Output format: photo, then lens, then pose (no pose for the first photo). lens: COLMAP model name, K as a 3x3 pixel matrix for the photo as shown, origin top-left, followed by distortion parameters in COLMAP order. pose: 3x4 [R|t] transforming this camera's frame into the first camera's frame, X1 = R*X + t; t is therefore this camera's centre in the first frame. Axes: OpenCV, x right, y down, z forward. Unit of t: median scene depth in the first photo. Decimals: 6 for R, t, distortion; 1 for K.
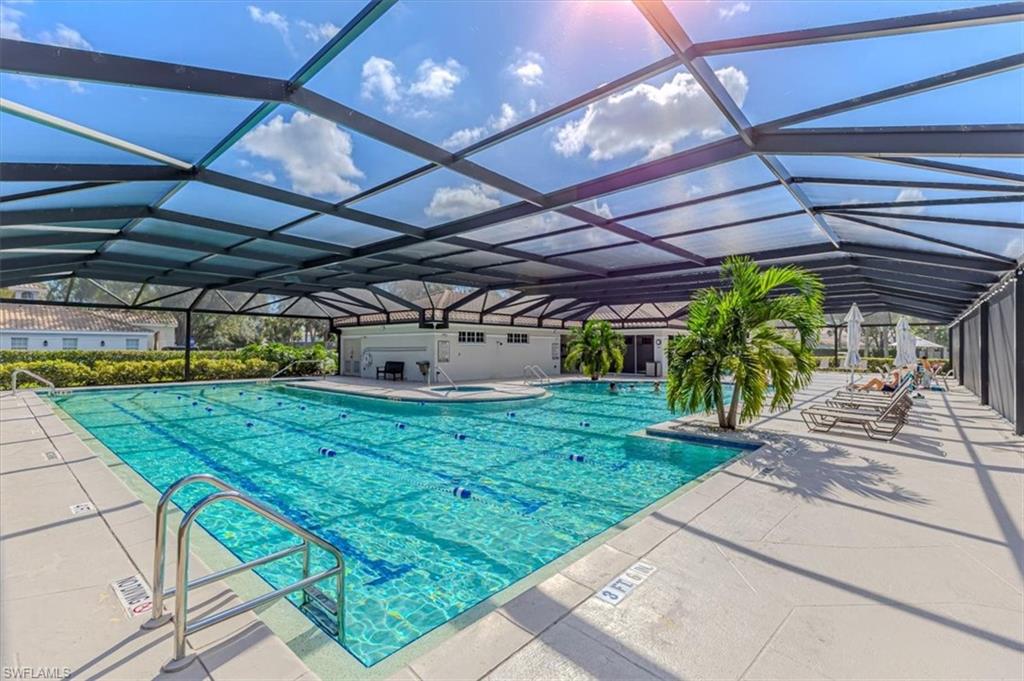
lens RADIAL K [[460.6, 0, 507.3], [0, 460.6, 338.1], [0, 0, 1]] dist [0.012064, -0.001159]
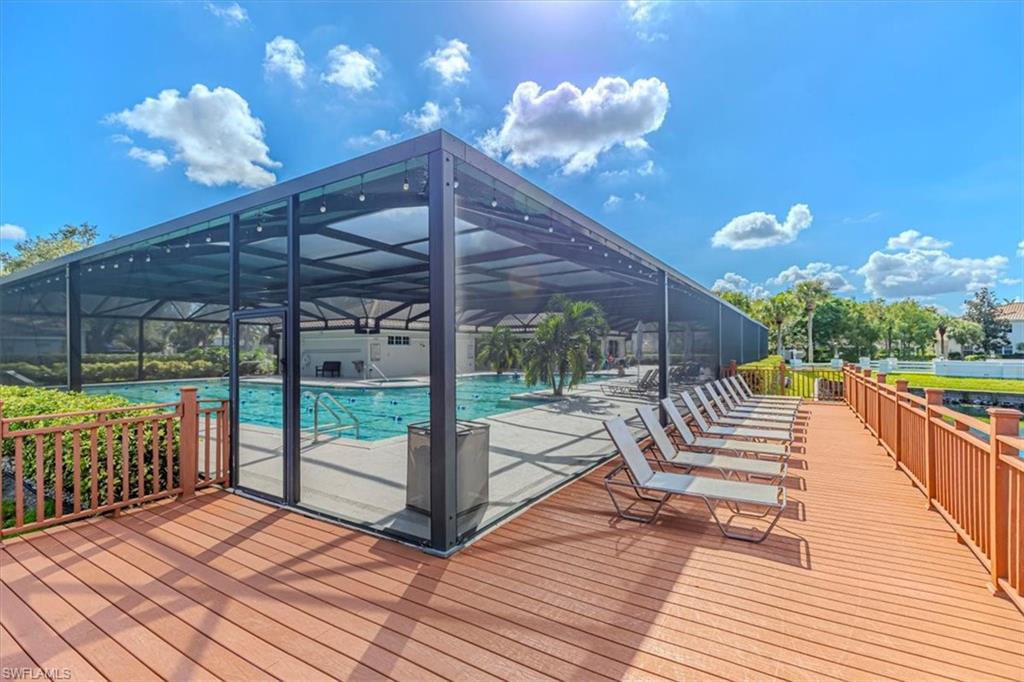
lens RADIAL K [[460.6, 0, 513.4], [0, 460.6, 348.0], [0, 0, 1]] dist [0.012064, -0.001159]
pose [[0.984871, -0.007202, 0.173140, 0.009279], [0.004149, 0.999830, 0.017983, -0.002899], [-0.173240, -0.016993, 0.984733, -0.254243]]
